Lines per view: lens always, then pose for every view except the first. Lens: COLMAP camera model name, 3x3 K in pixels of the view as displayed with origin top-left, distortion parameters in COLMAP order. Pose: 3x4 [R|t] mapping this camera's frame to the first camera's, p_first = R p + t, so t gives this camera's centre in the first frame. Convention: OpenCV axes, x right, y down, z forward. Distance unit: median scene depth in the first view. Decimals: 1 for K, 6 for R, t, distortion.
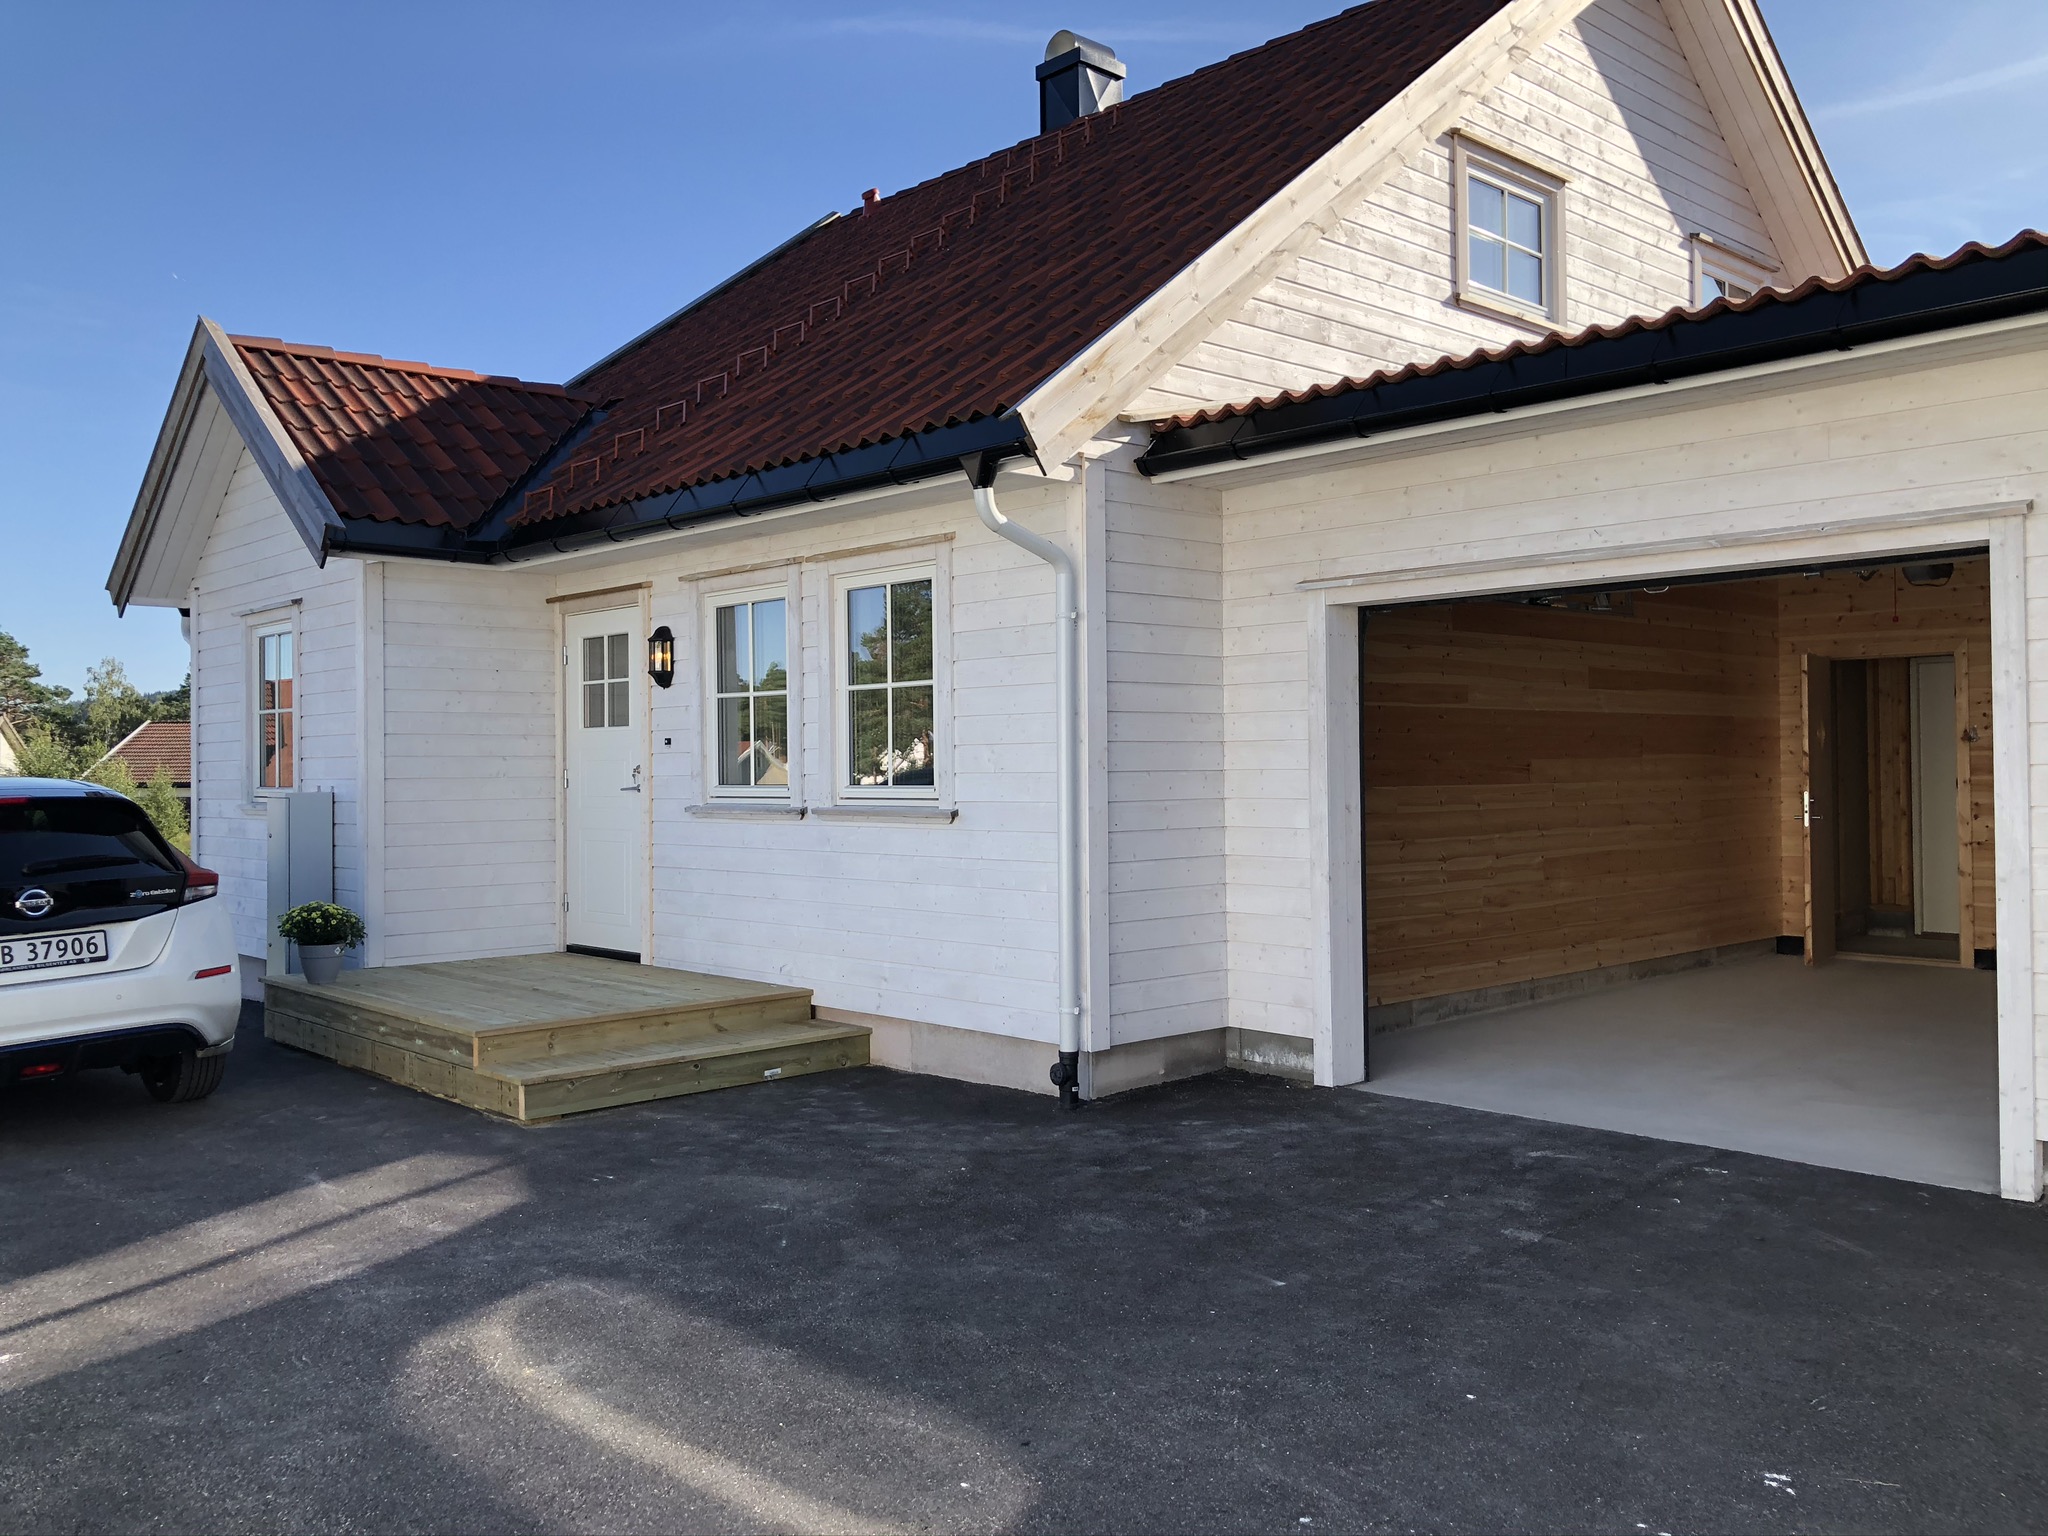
lens RADIAL K [[1680.5, 0, 1024.0], [0, 1680.5, 761.8], [0, 0, 1]] dist [0.056839, -0.077287]
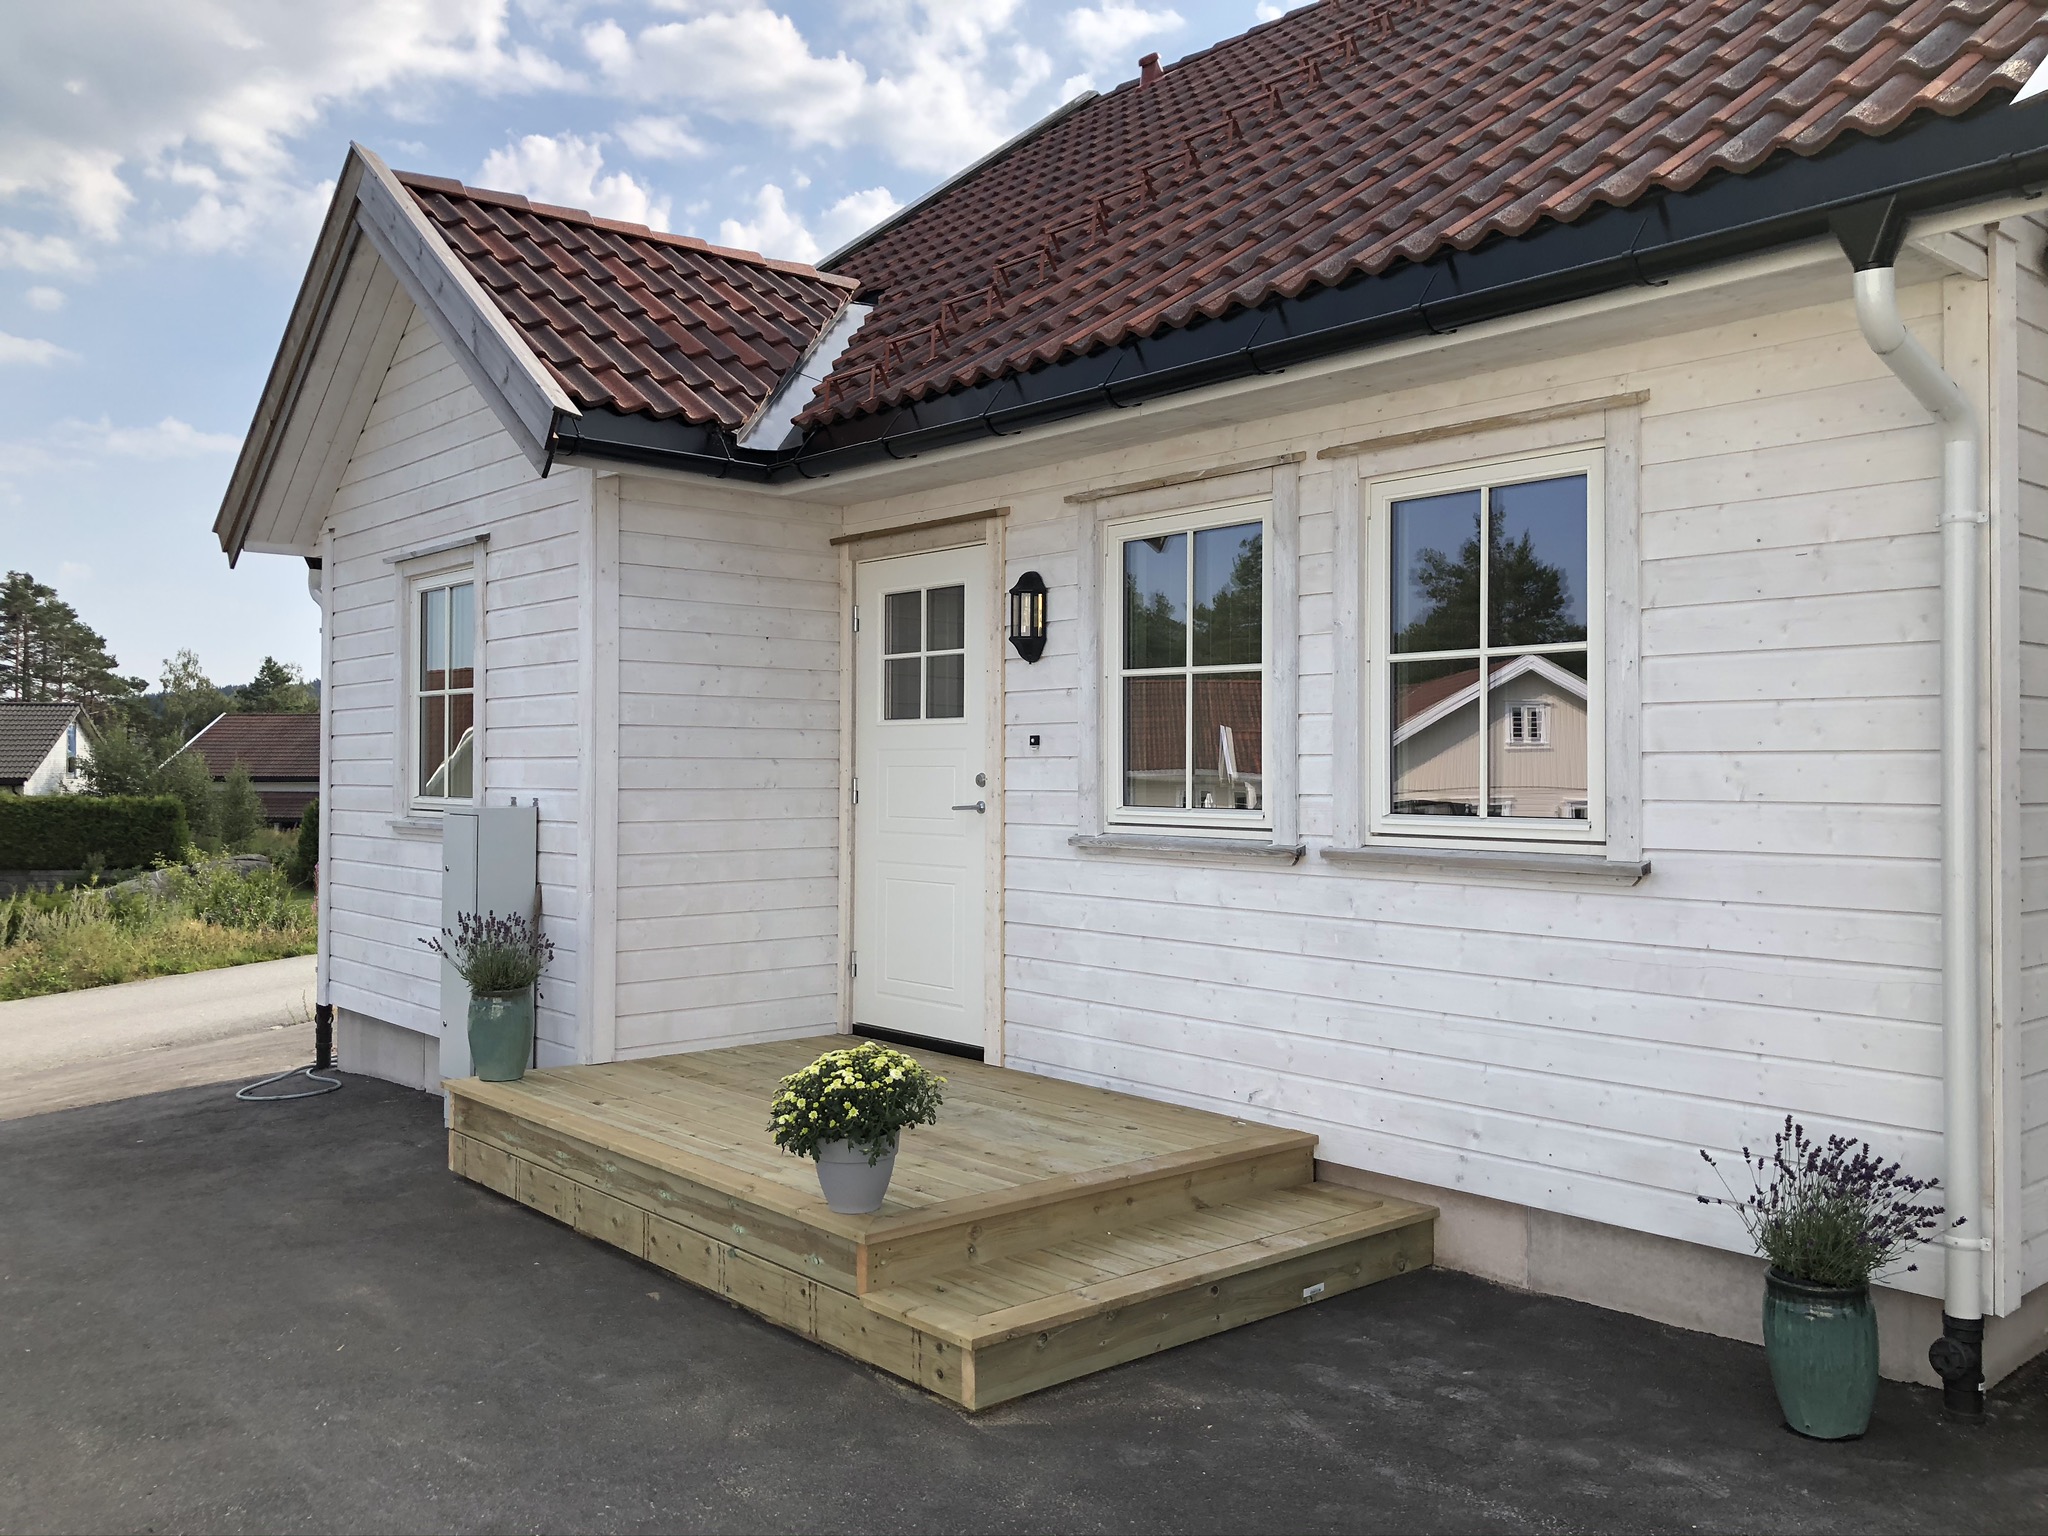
lens RADIAL K [[1680.5, 0, 1038.1], [0, 1680.5, 755.4], [0, 0, 1]] dist [0.056839, -0.077287]
pose [[0.999554, 0.012318, -0.027212, -0.205961], [-0.012471, 0.999907, -0.005434, -0.002446], [0.027143, 0.005771, 0.999615, 0.345574]]
